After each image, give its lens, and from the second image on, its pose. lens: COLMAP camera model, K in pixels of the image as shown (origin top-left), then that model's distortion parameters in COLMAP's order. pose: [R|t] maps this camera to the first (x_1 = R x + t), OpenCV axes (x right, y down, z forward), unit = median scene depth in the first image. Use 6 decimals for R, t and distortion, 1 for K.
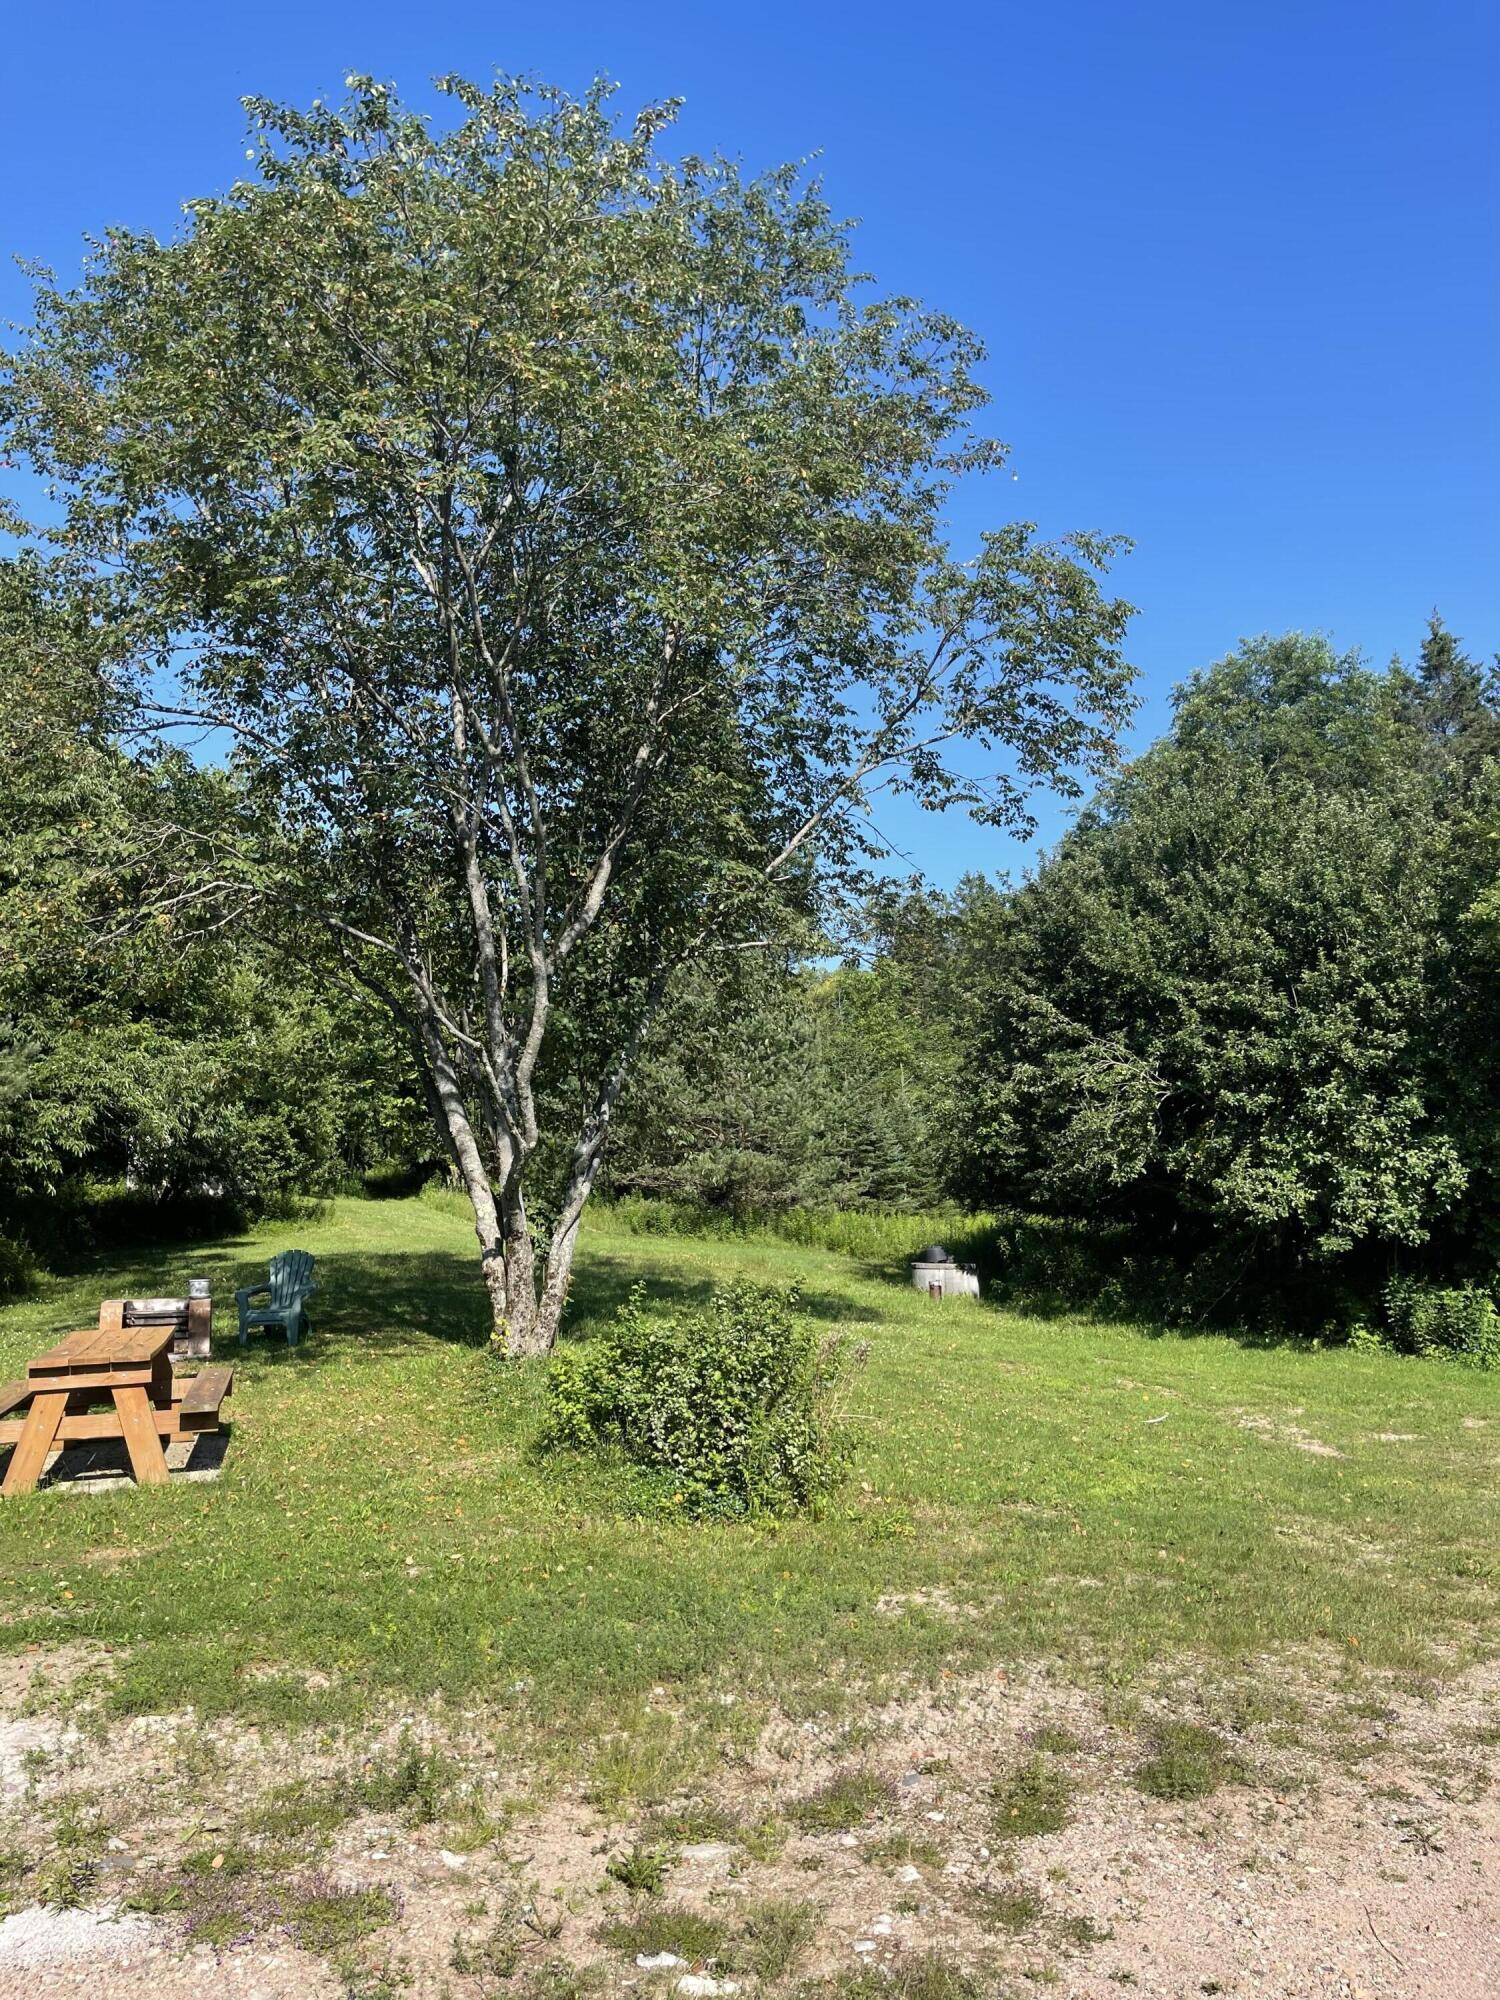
lens RADIAL K [[1504.4, 0, 745.7], [0, 1504.4, 997.3], [0, 0, 1]] dist [0.024051, -0.000135]
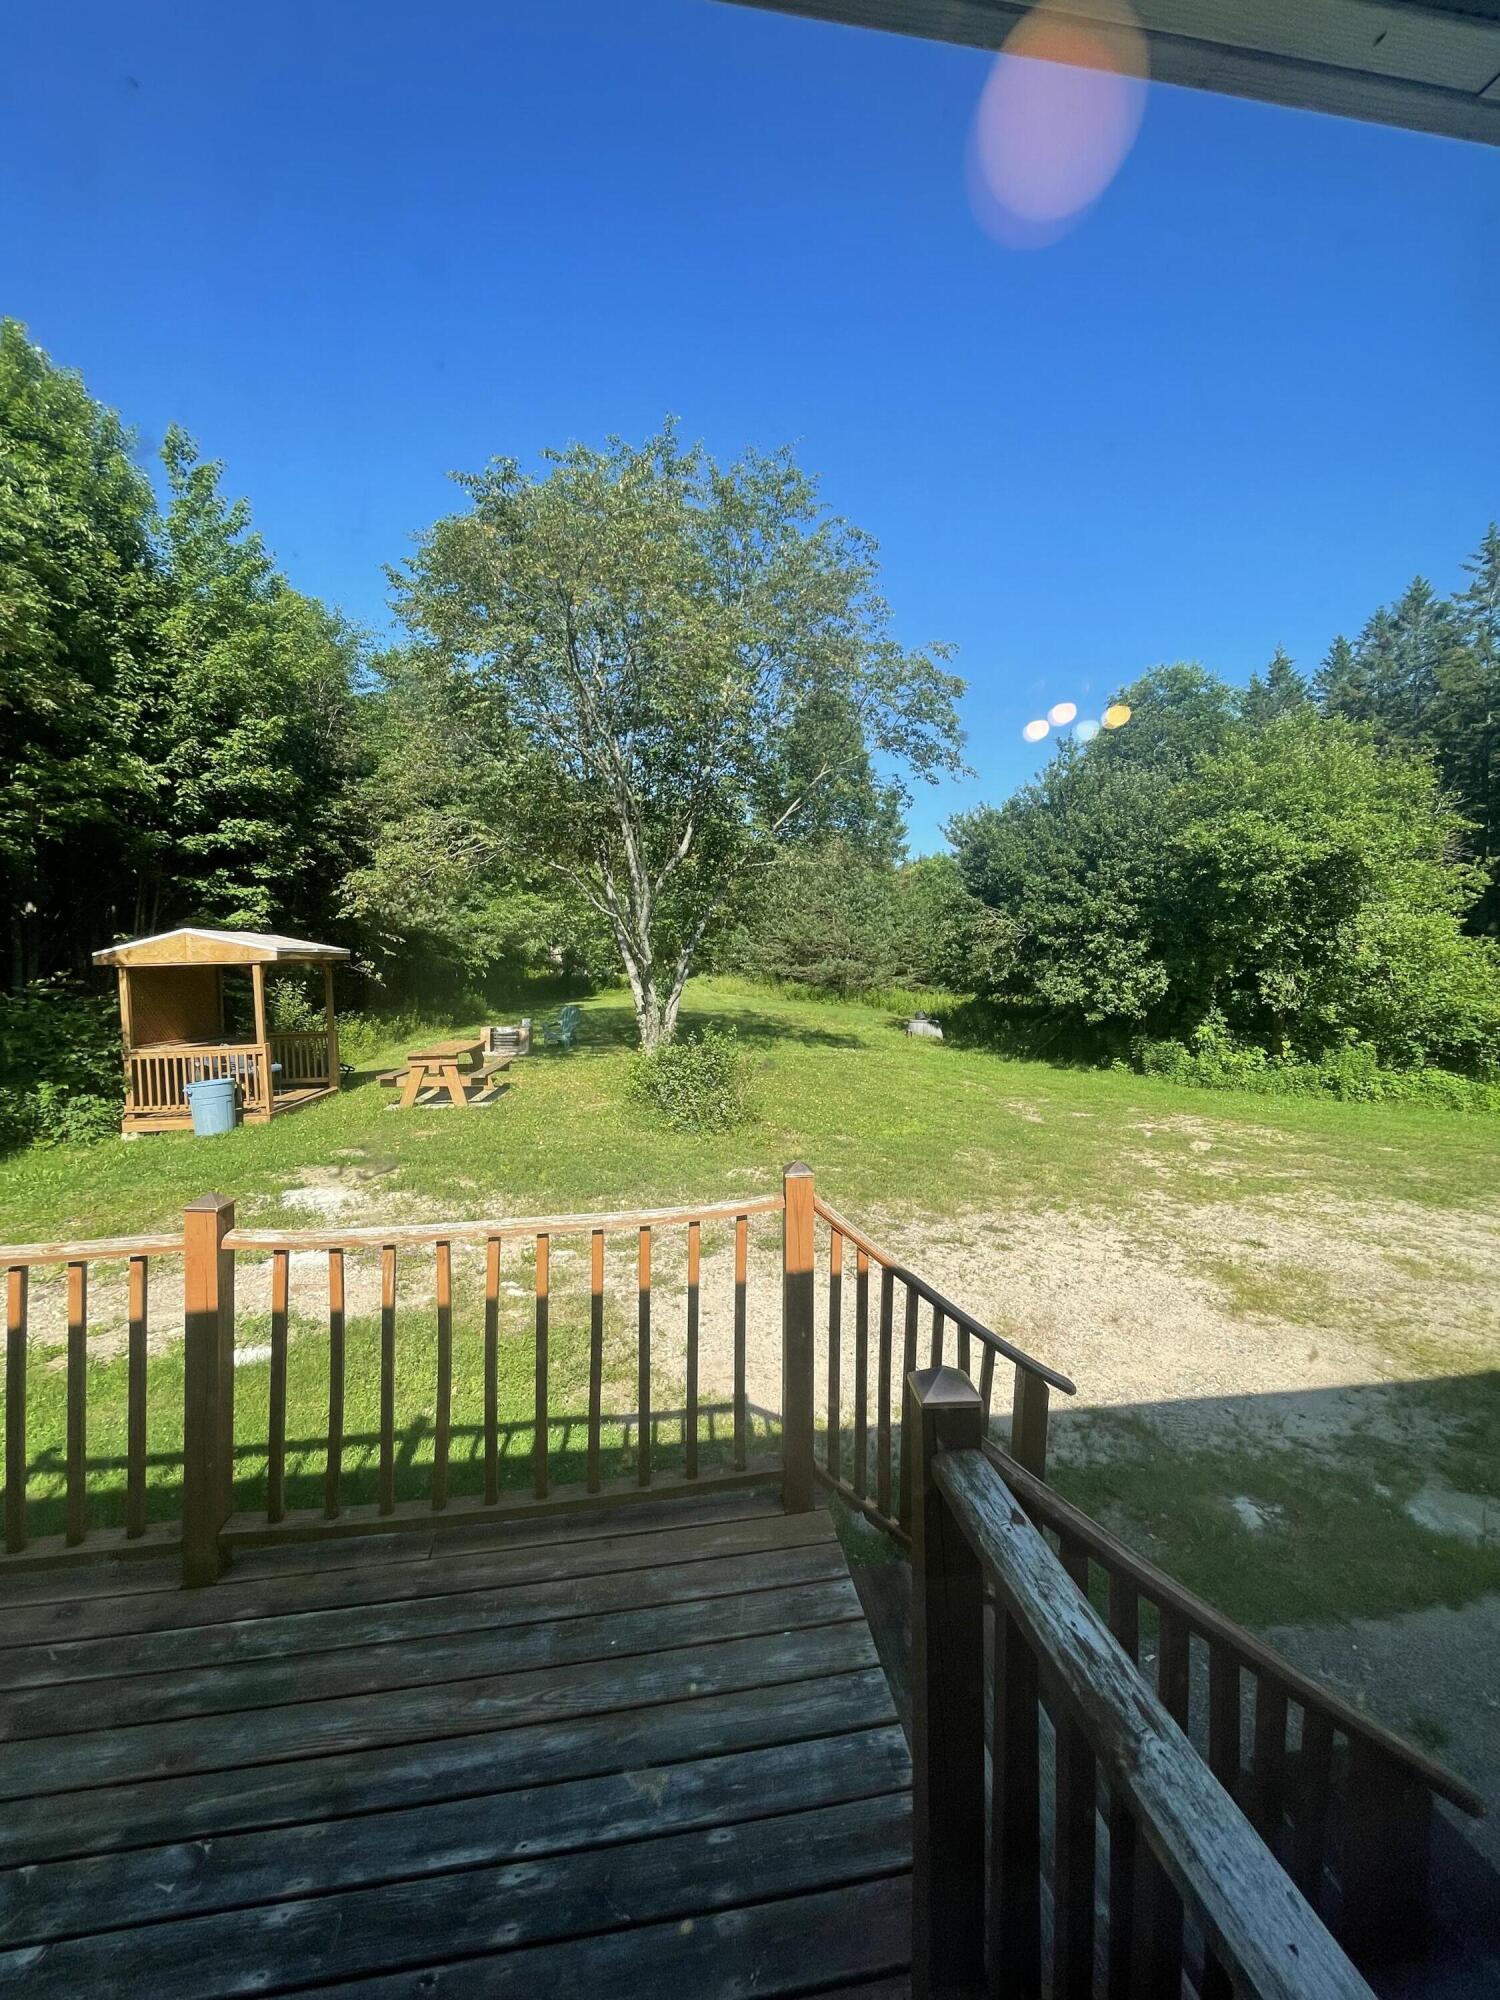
lens RADIAL K [[800.2, 0, 755.4], [0, 800.2, 985.4], [0, 0, 1]] dist [0.000739, -0.001509]
pose [[0.985365, 0.021390, -0.169111, 0.125088], [0.002474, 0.990196, 0.139661, -0.016800], [0.170440, -0.138035, 0.975652, -0.048113]]
